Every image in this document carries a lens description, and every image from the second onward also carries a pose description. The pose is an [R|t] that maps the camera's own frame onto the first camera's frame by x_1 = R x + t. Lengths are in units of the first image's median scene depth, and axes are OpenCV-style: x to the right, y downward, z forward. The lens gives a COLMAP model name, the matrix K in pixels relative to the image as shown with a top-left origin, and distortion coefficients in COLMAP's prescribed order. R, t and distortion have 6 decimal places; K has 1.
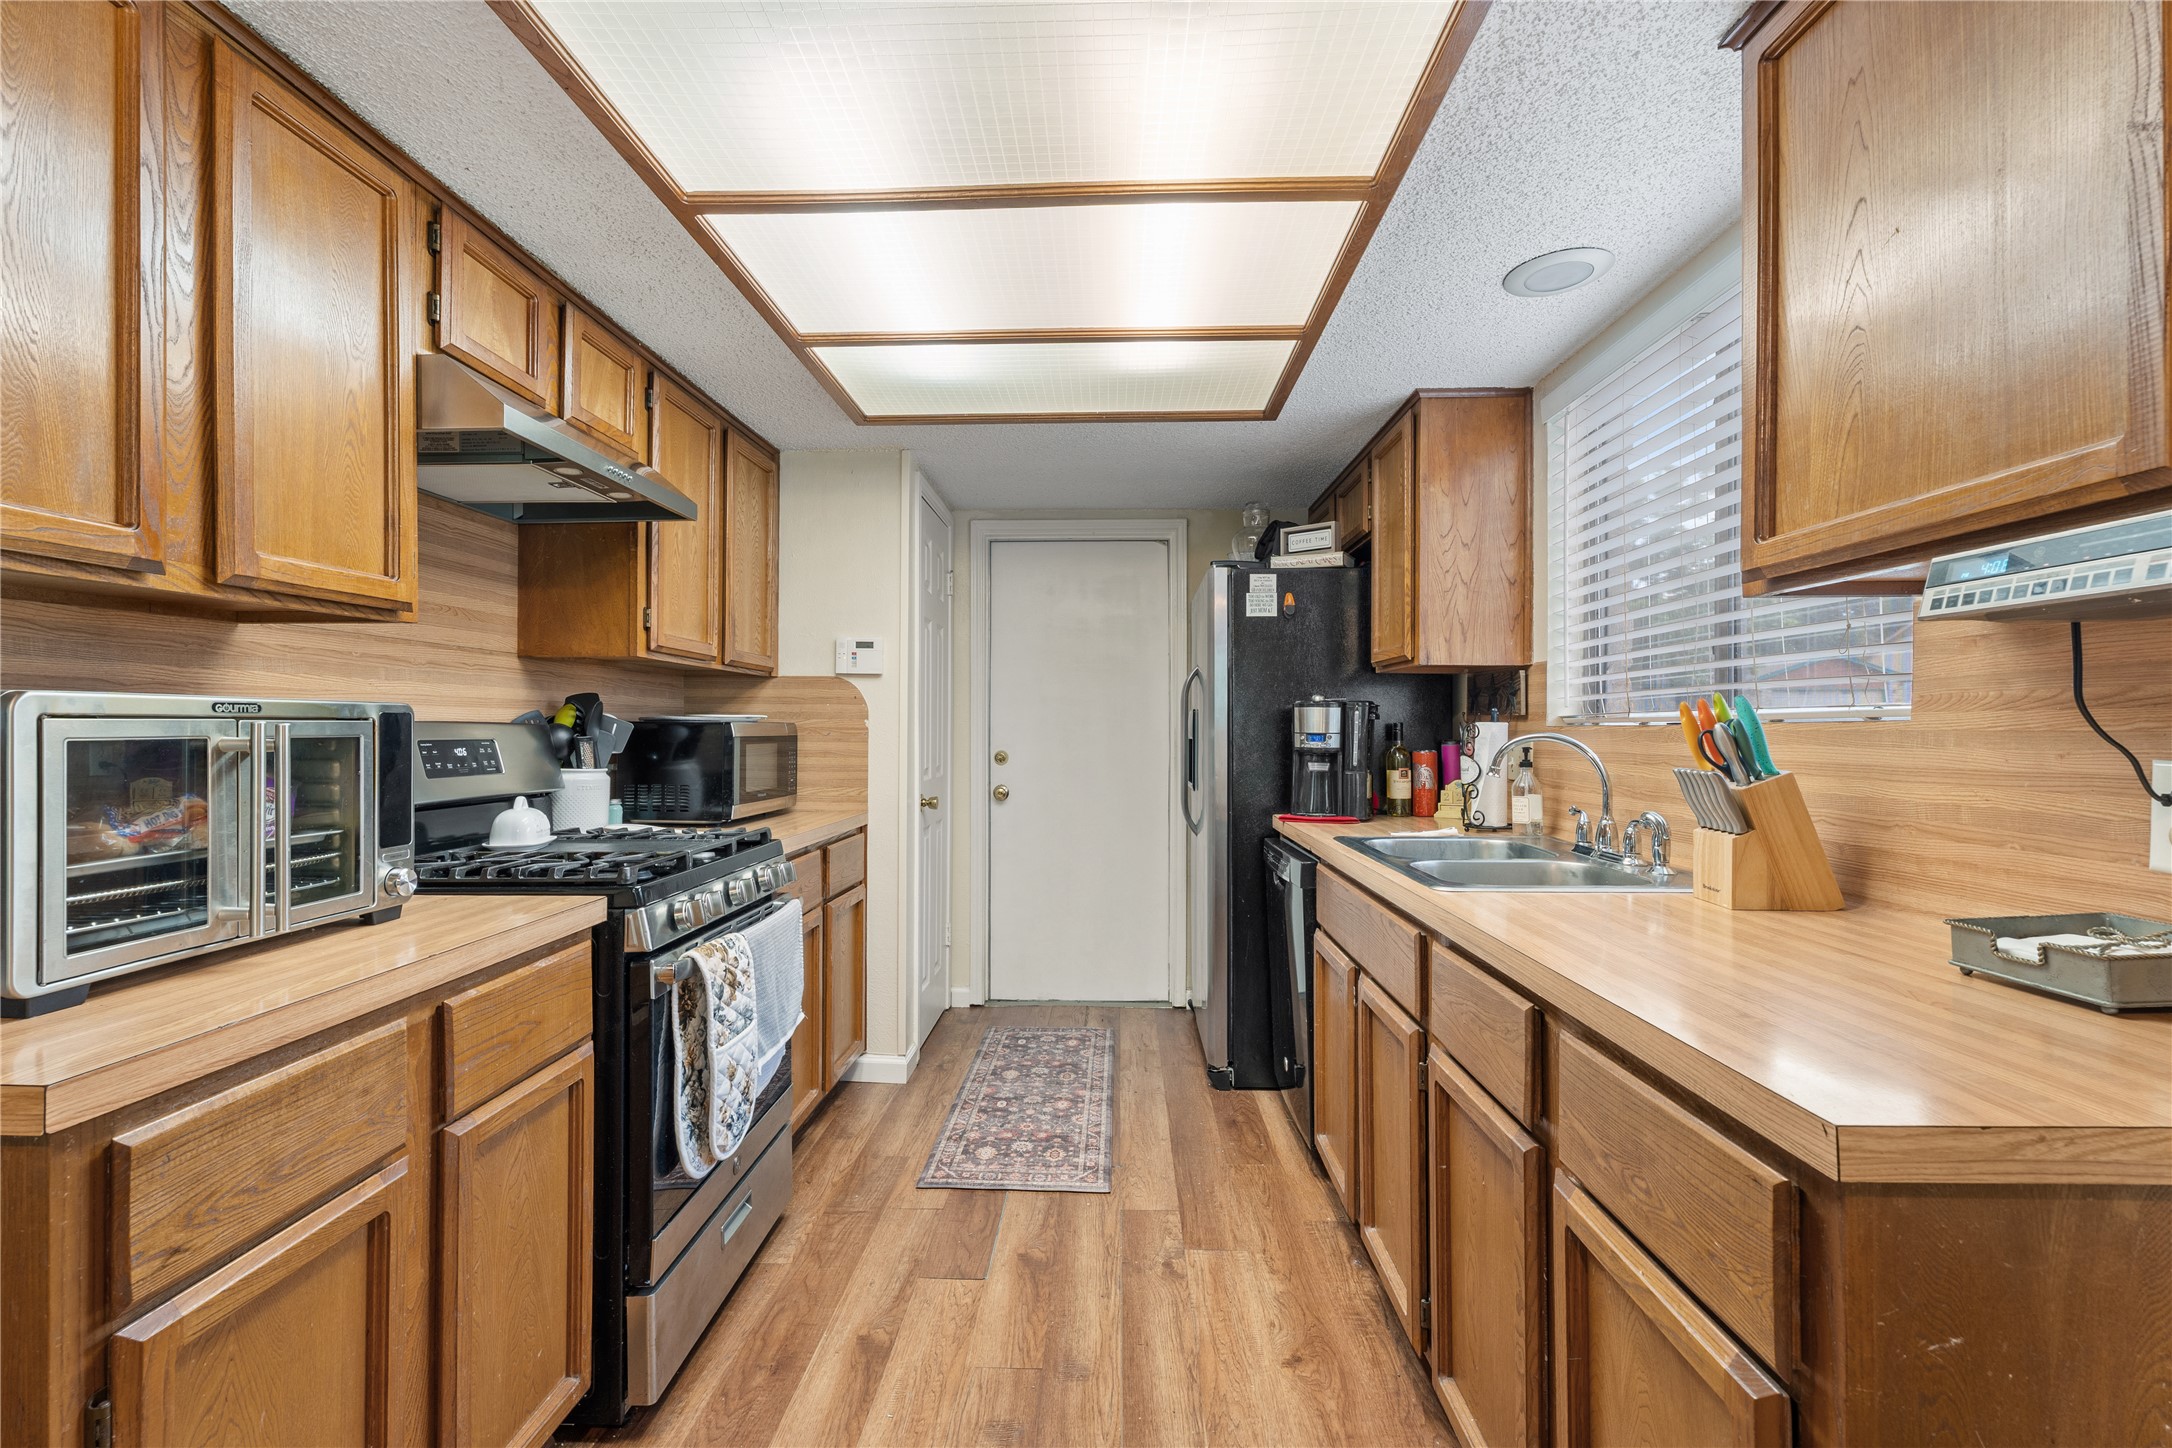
lens RADIAL K [[974.0, 0, 1080.0], [0, 974.0, 729.5], [0, 0, 1]] dist [0.002841, 0.000284]
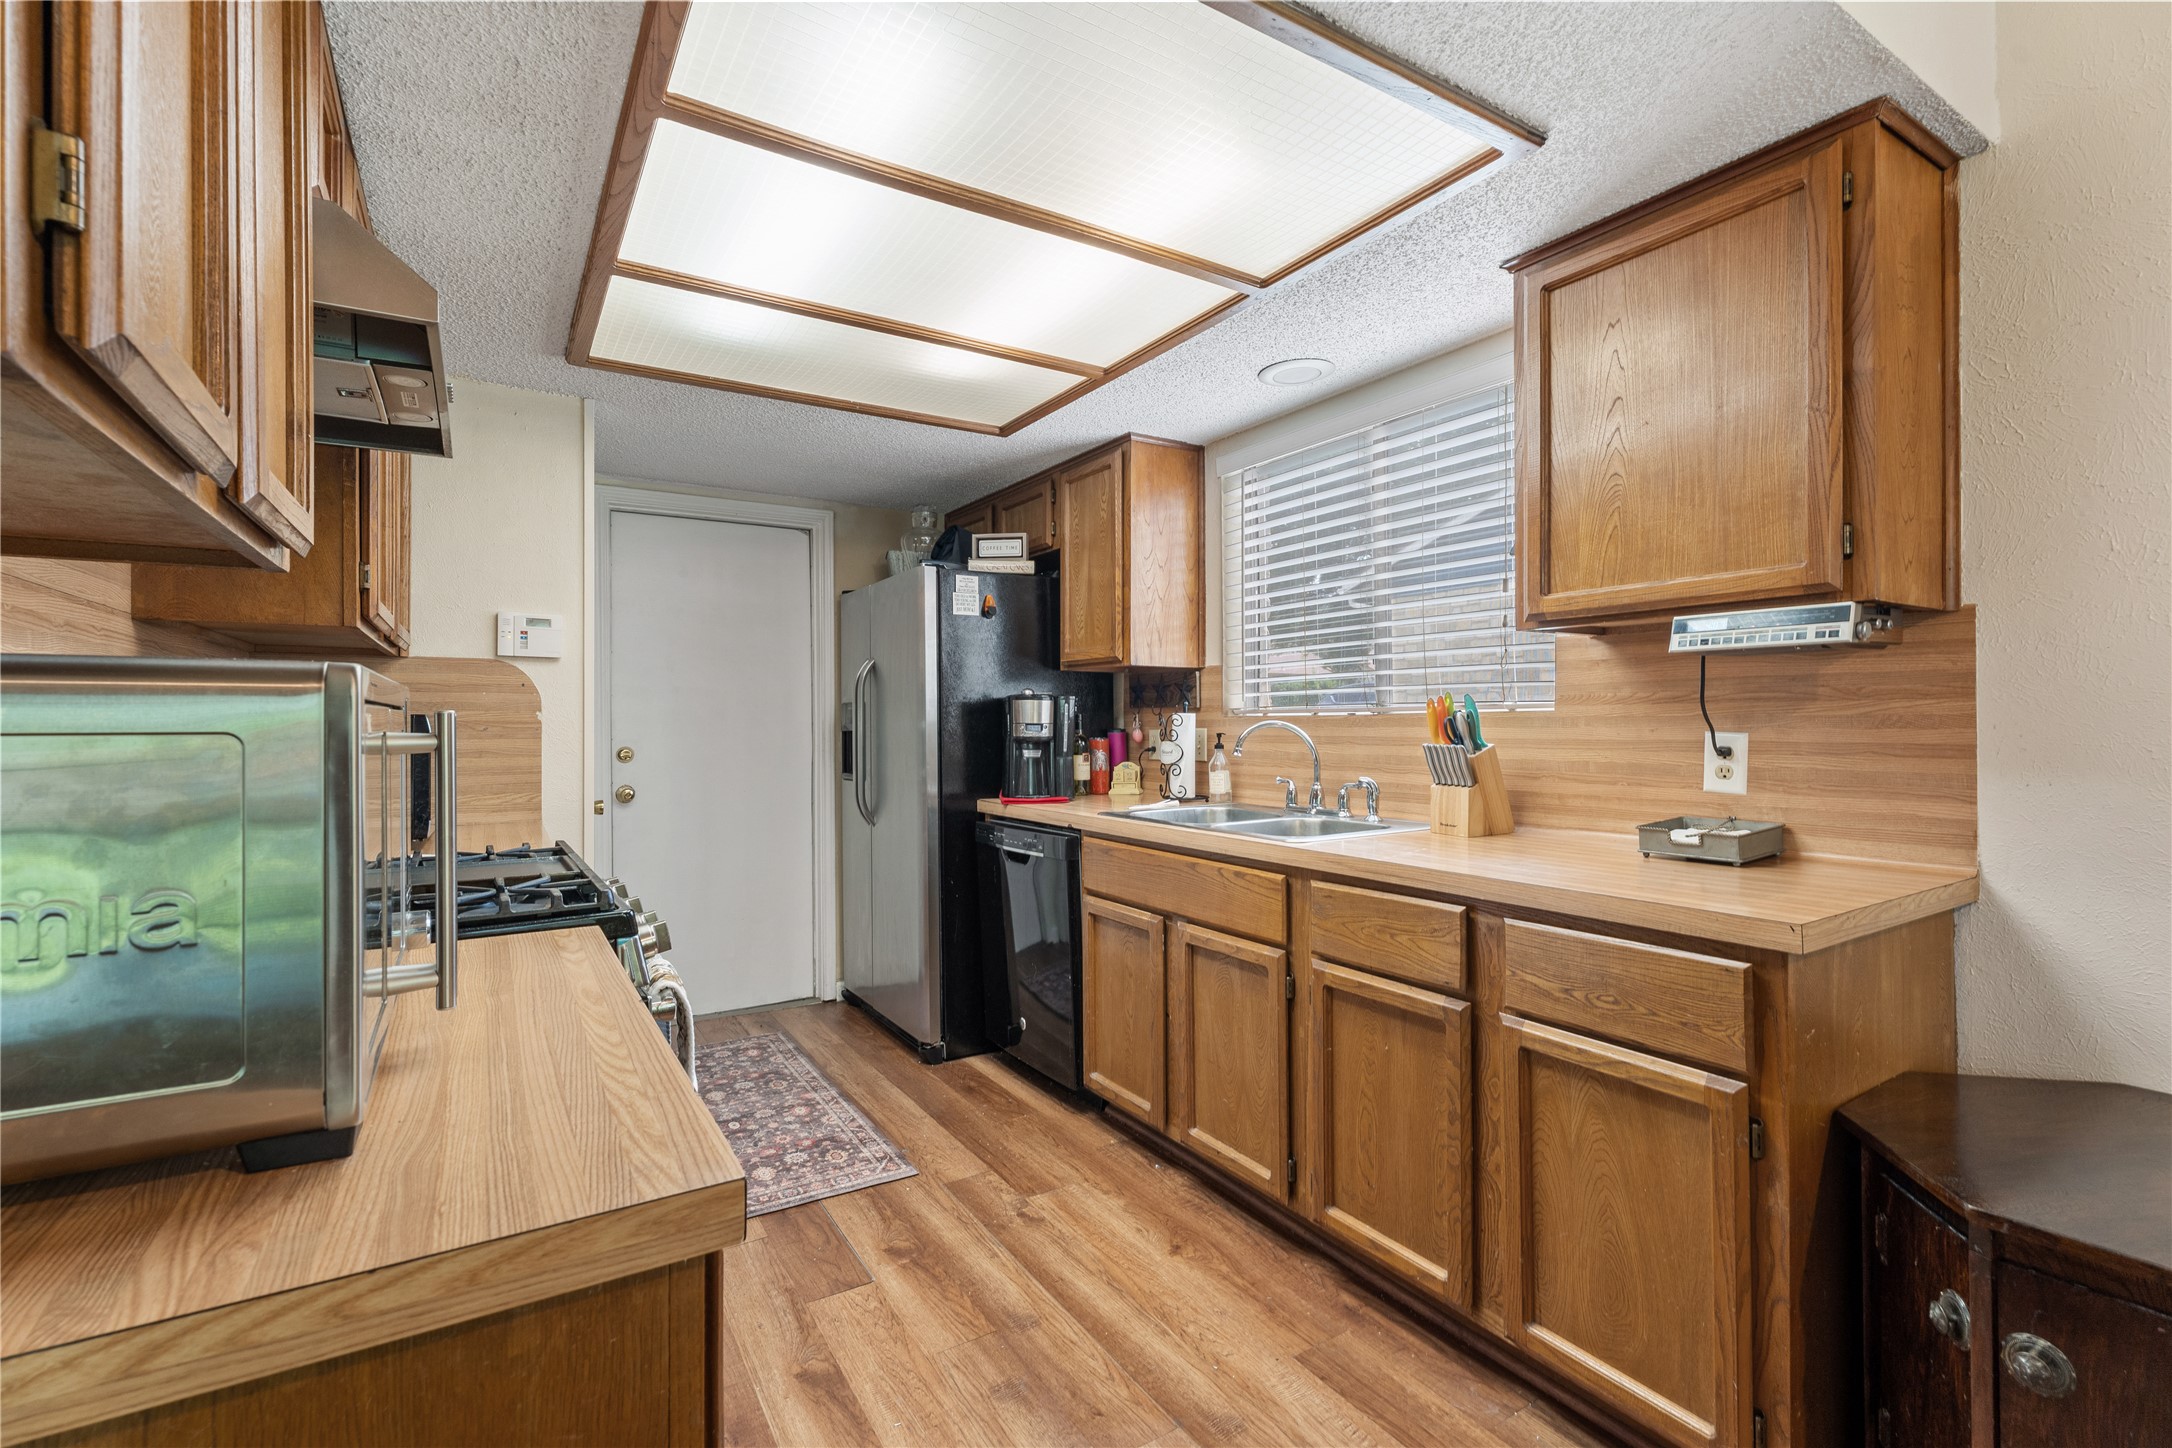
lens RADIAL K [[959.5, 0, 1086.0], [0, 959.5, 724.0], [0, 0, 1]] dist [-0.001756, 0.000232]
pose [[0.826835, -0.007451, 0.562396, -0.356612], [0.006602, 0.999972, 0.003541, 0.001027], [-0.562406, 0.000785, 0.826861, 0.063699]]
